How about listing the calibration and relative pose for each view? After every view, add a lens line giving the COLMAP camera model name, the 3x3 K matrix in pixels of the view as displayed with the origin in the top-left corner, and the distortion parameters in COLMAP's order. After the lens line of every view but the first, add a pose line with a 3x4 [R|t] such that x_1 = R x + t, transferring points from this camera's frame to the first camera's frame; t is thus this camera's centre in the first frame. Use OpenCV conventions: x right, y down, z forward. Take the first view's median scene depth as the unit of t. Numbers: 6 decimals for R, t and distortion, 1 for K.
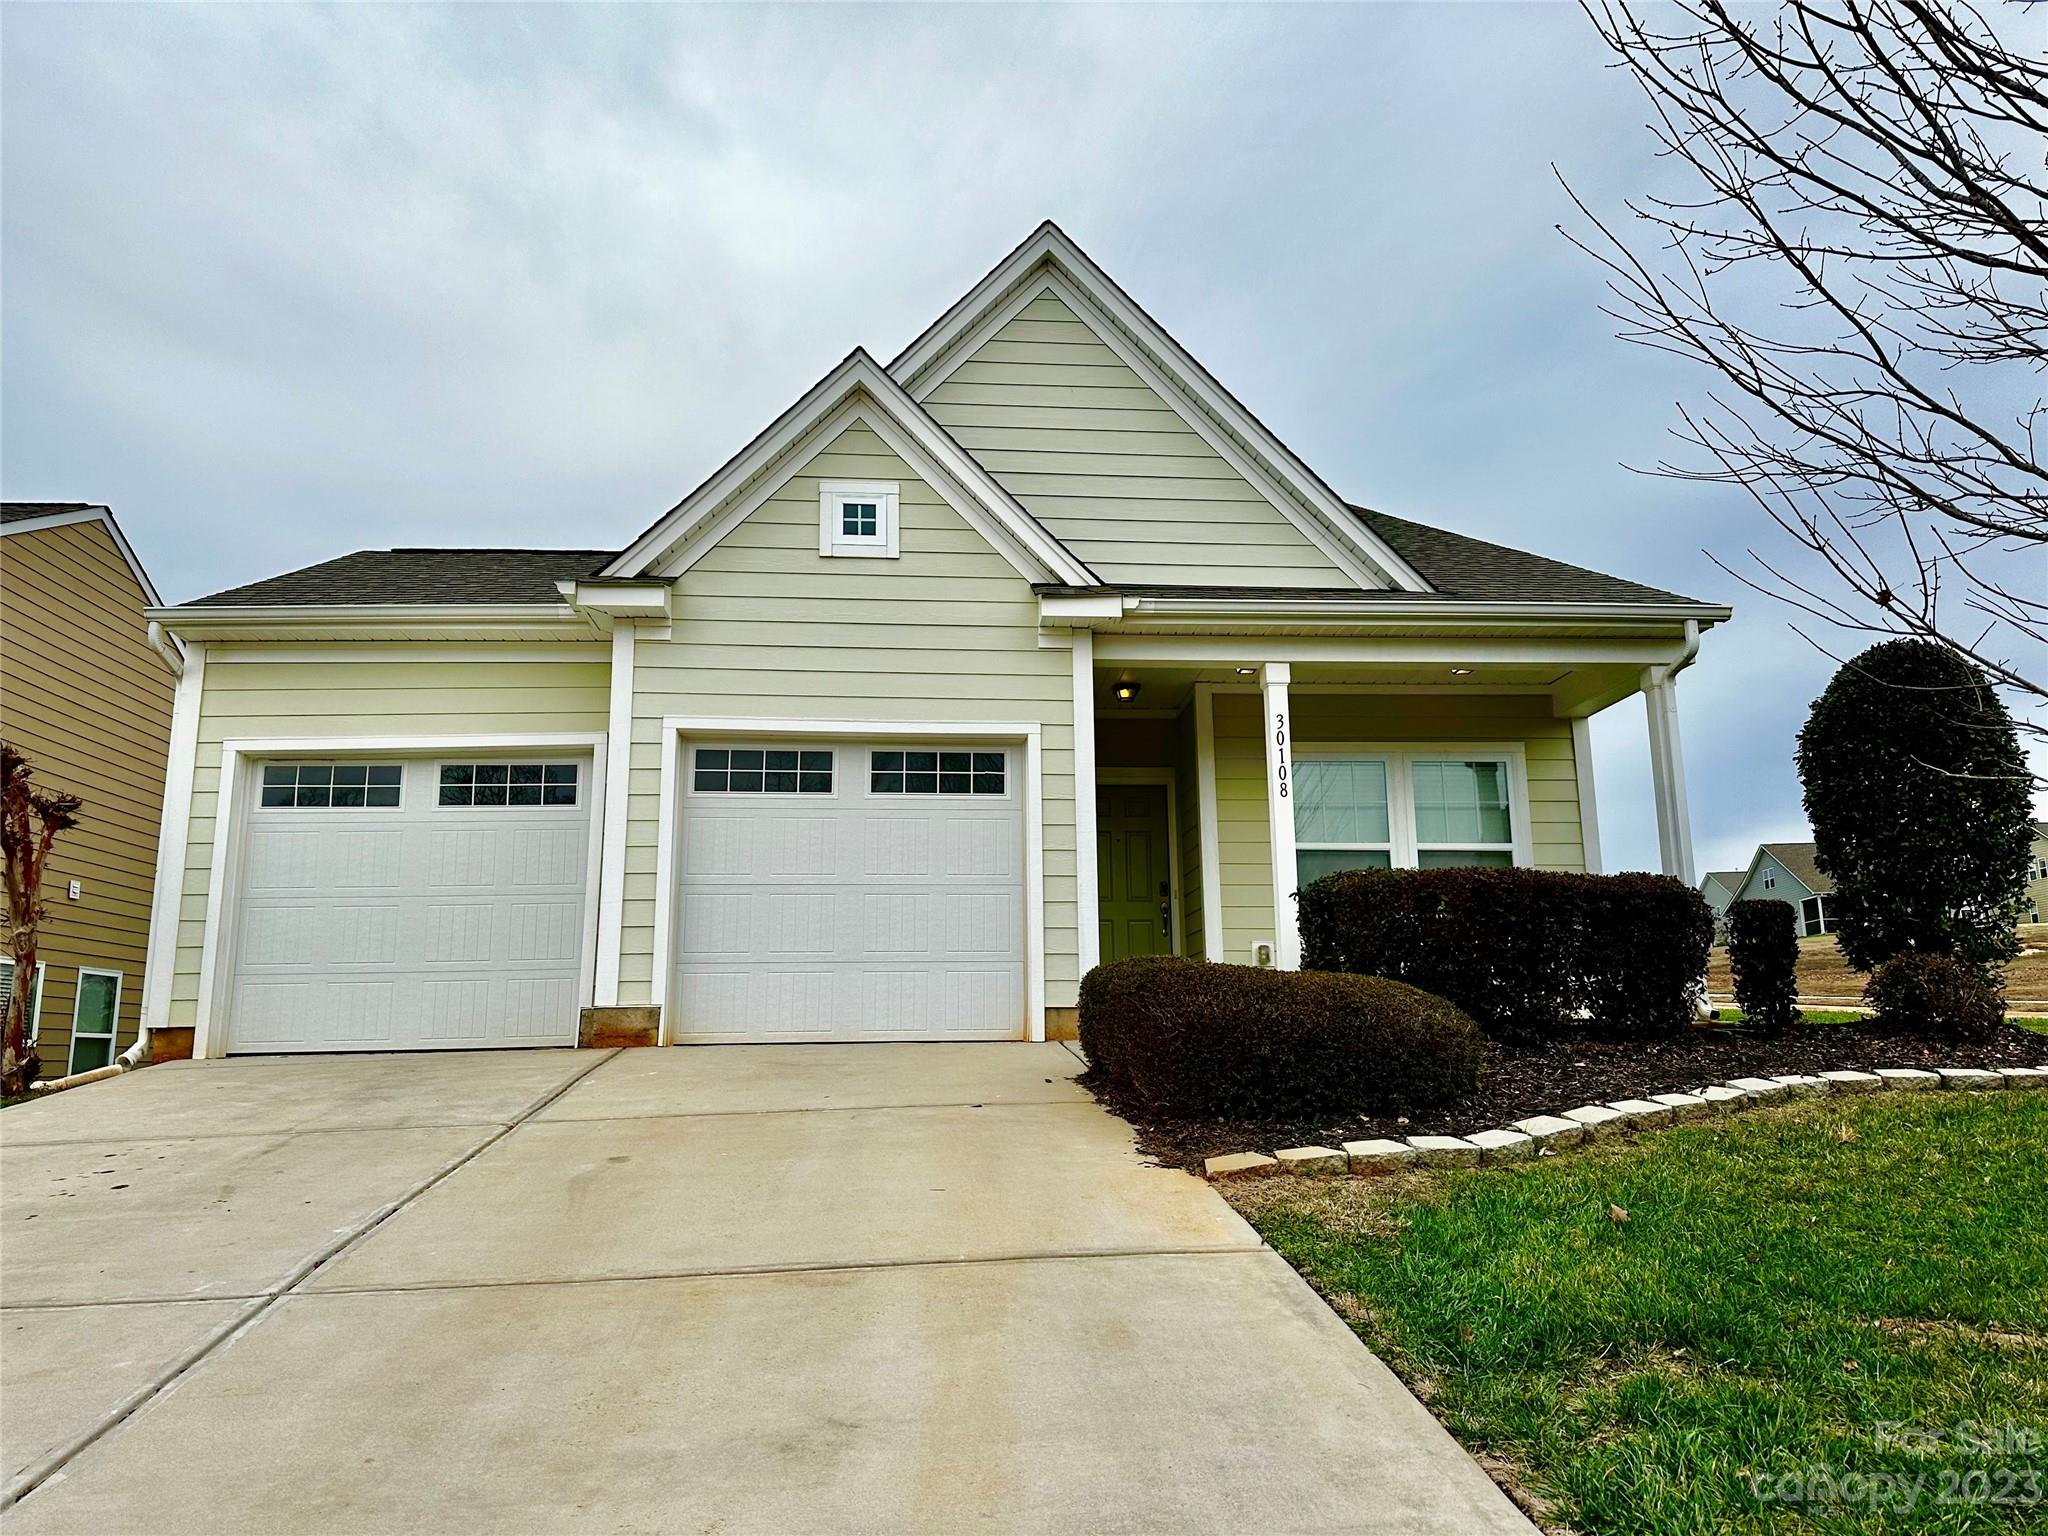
lens RADIAL K [[1456.7, 0, 1024.0], [0, 1456.7, 768.0], [0, 0, 1]] dist [0.091275, 0.000249]
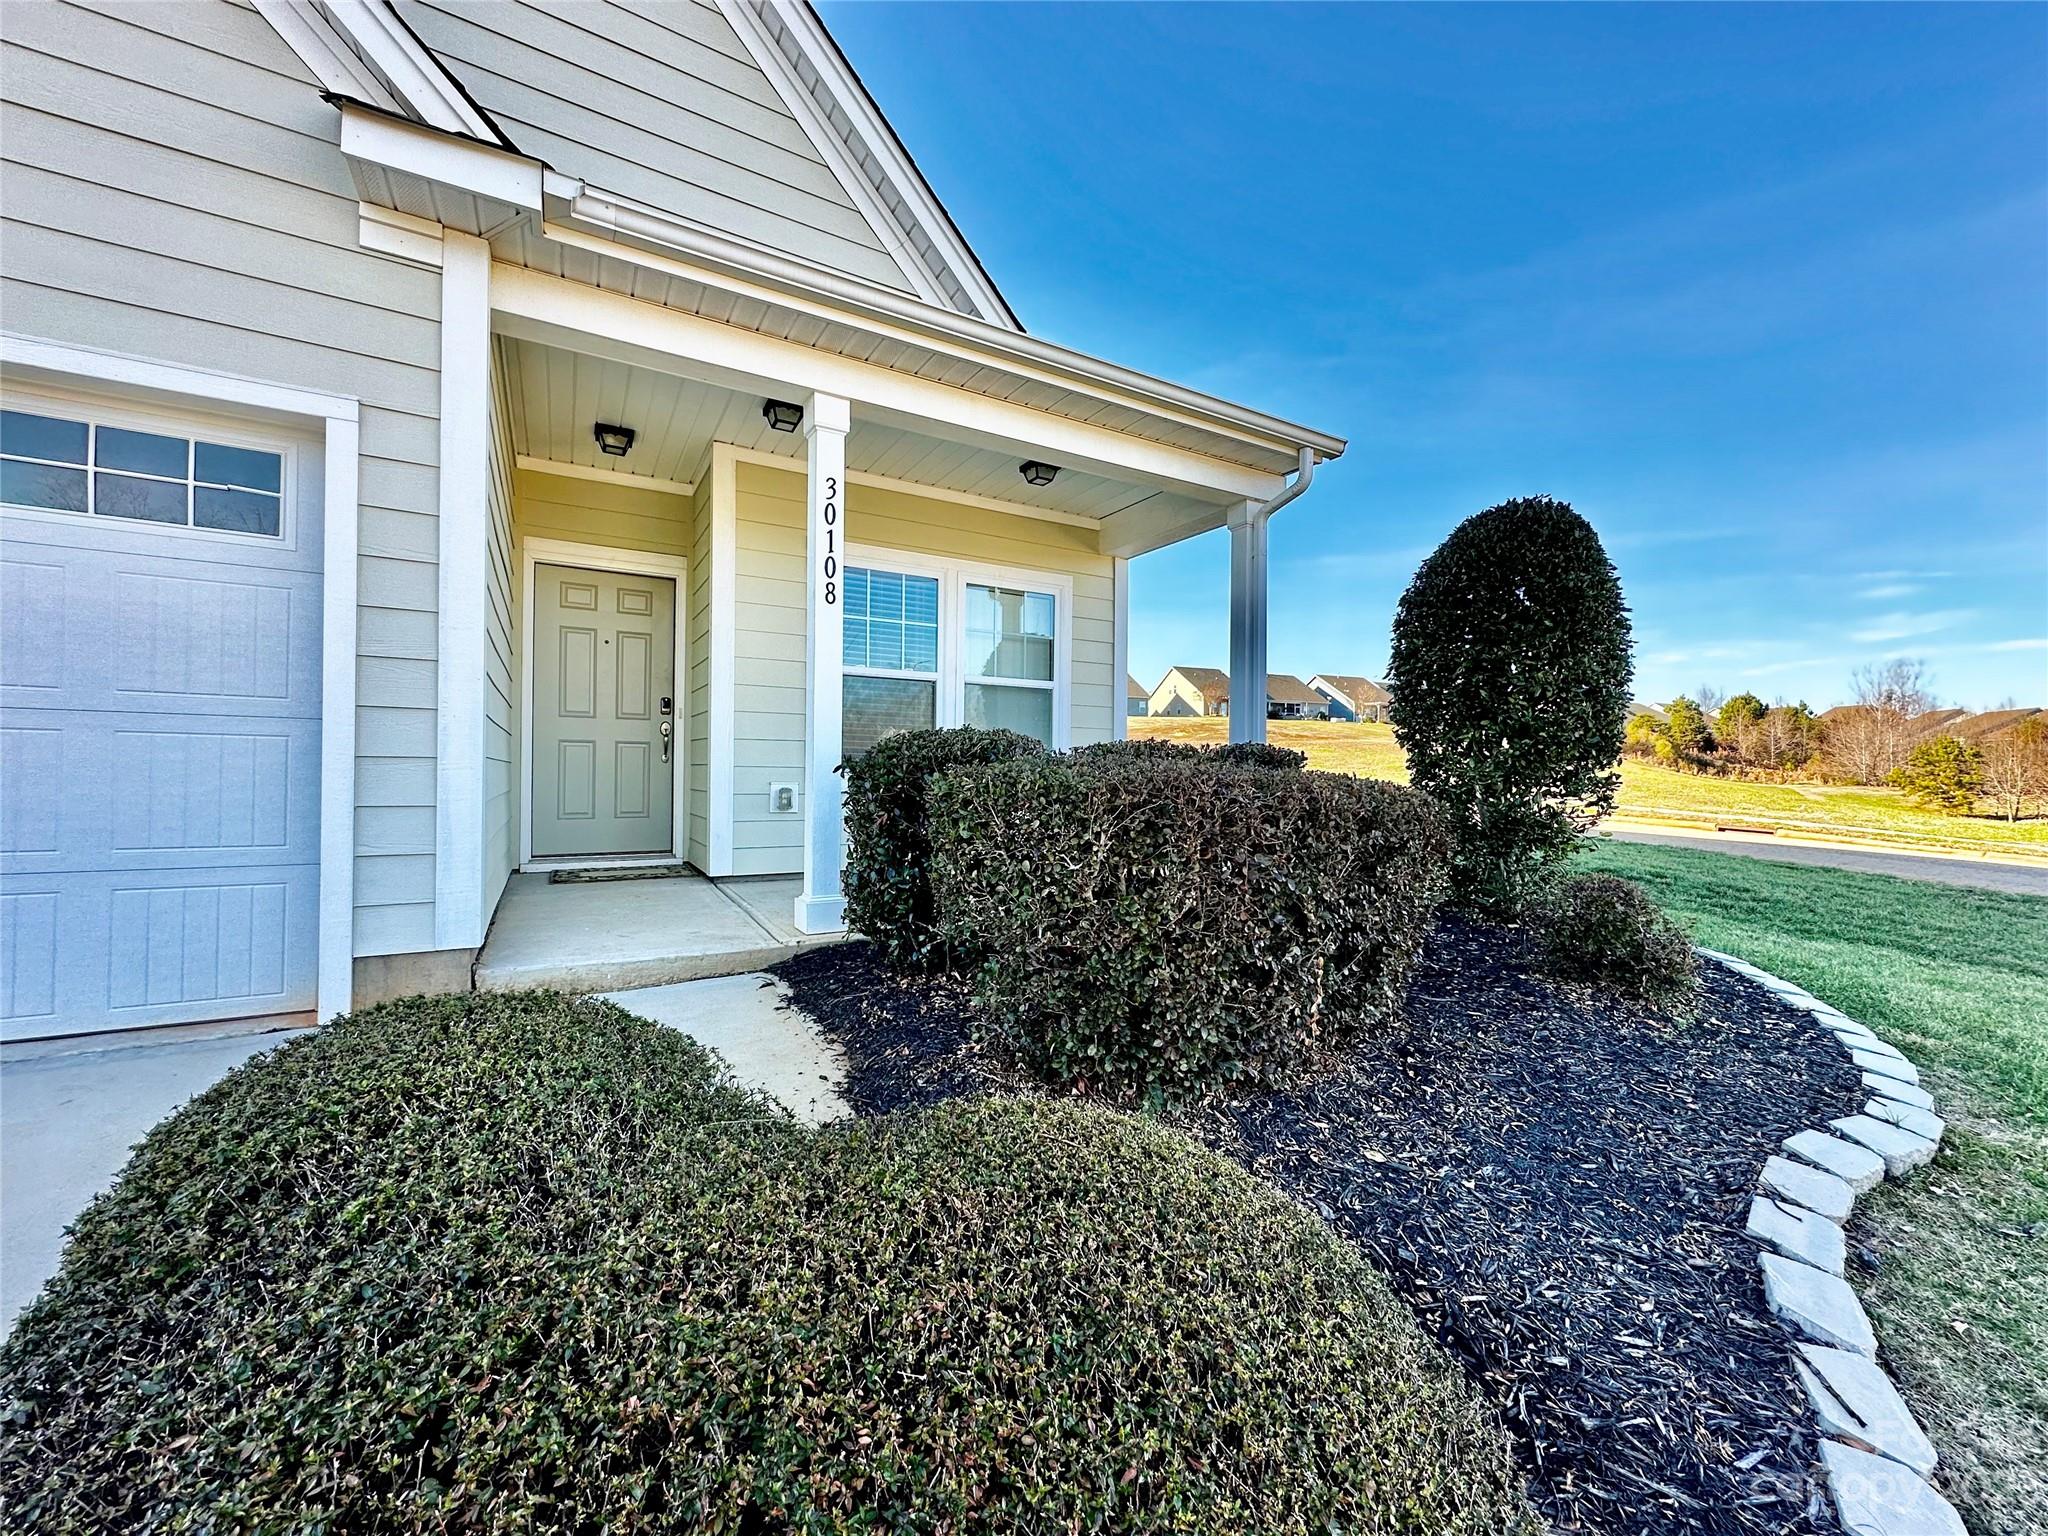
lens RADIAL K [[817.0, 0, 1024.0], [0, 817.0, 768.0], [0, 0, 1]] dist [-0.000312, 0.000310]
pose [[0.901281, 0.023714, 0.432585, 0.097829], [-0.107892, 0.979328, 0.171105, 0.020089], [-0.419585, -0.200886, 0.885208, 0.616696]]
